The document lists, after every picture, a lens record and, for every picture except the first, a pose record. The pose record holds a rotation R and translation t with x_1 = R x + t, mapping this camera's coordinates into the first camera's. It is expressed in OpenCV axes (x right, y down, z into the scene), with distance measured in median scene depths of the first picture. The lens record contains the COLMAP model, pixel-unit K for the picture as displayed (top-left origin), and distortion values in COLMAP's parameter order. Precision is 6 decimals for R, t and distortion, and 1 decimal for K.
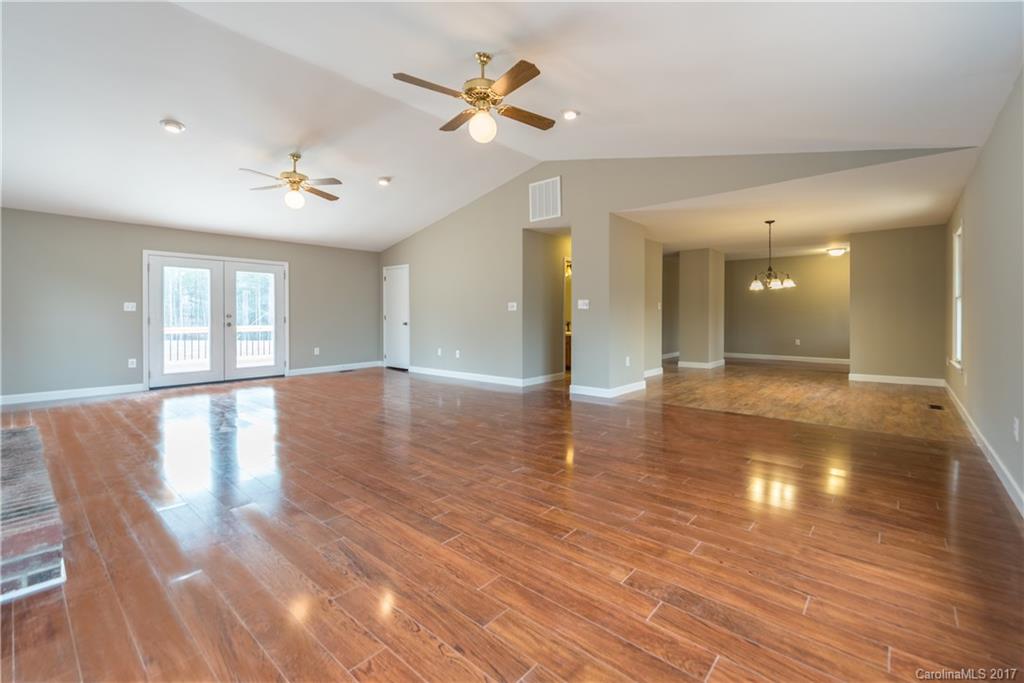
lens RADIAL K [[443.1, 0, 510.1], [0, 443.1, 319.2], [0, 0, 1]] dist [-0.000579, -0.000270]
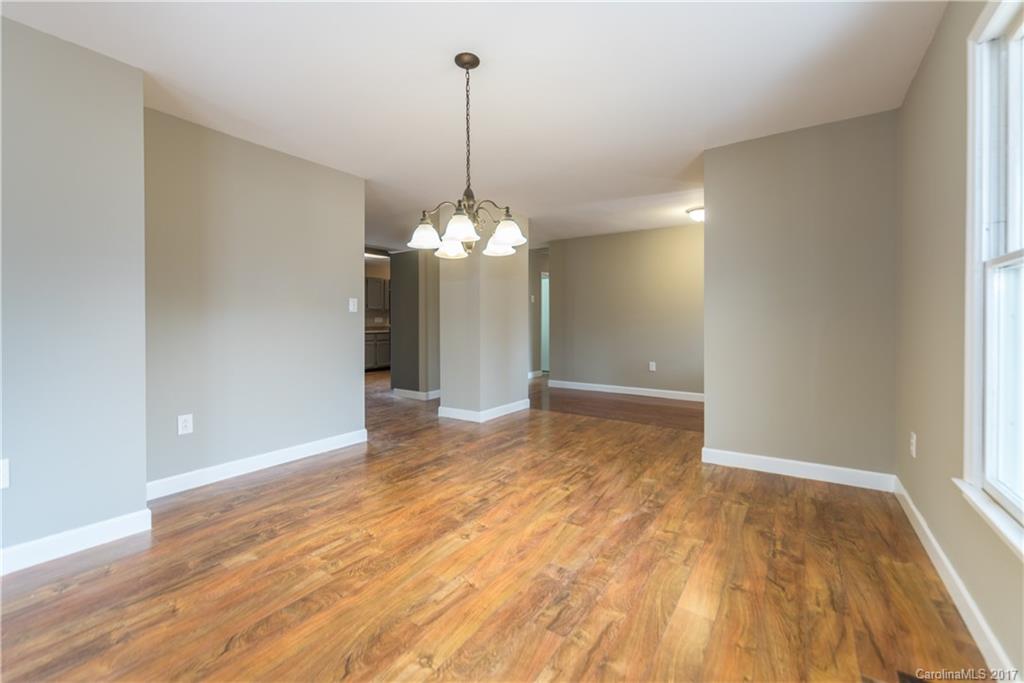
lens RADIAL K [[427.6, 0, 511.9], [0, 427.6, 330.7], [0, 0, 1]] dist [-0.000389, -0.000077]
pose [[0.991880, -0.002597, 0.127153, 0.179592], [0.001310, 0.999947, 0.010203, -0.002193], [-0.127173, -0.009954, 0.991831, 0.204014]]
